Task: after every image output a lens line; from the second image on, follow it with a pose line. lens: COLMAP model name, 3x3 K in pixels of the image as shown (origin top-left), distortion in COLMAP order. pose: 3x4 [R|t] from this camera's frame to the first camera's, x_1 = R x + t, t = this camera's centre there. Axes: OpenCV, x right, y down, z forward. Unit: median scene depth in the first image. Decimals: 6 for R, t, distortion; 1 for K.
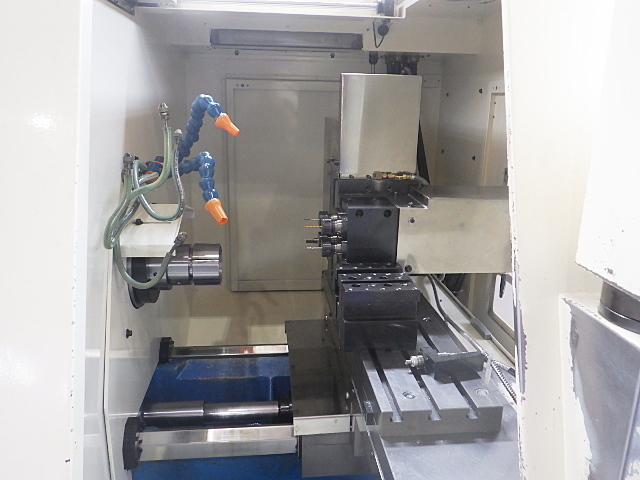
lens RADIAL K [[528.8, 0, 320.0], [0, 528.8, 240.0], [0, 0, 1]] dist [-0.008492, 0.001251]
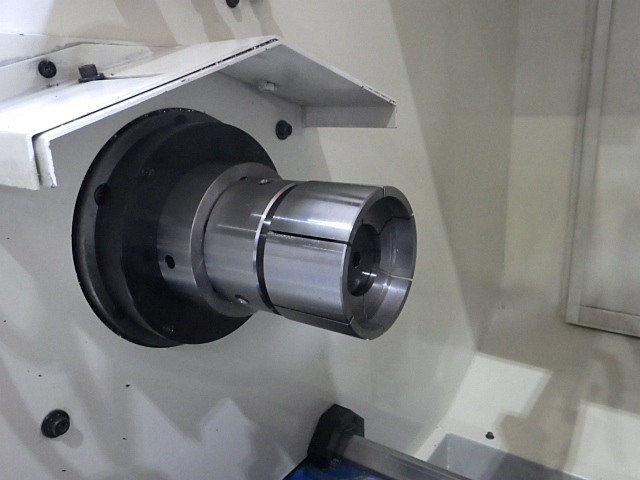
lens RADIAL K [[528.8, 0, 320.0], [0, 528.8, 240.0], [0, 0, 1]] dist [-0.008492, 0.001251]
pose [[0.758707, 0.140238, -0.636158, -0.046113], [-0.128997, 0.989558, 0.064297, 0.020320], [0.638533, 0.033280, 0.768875, 0.720665]]
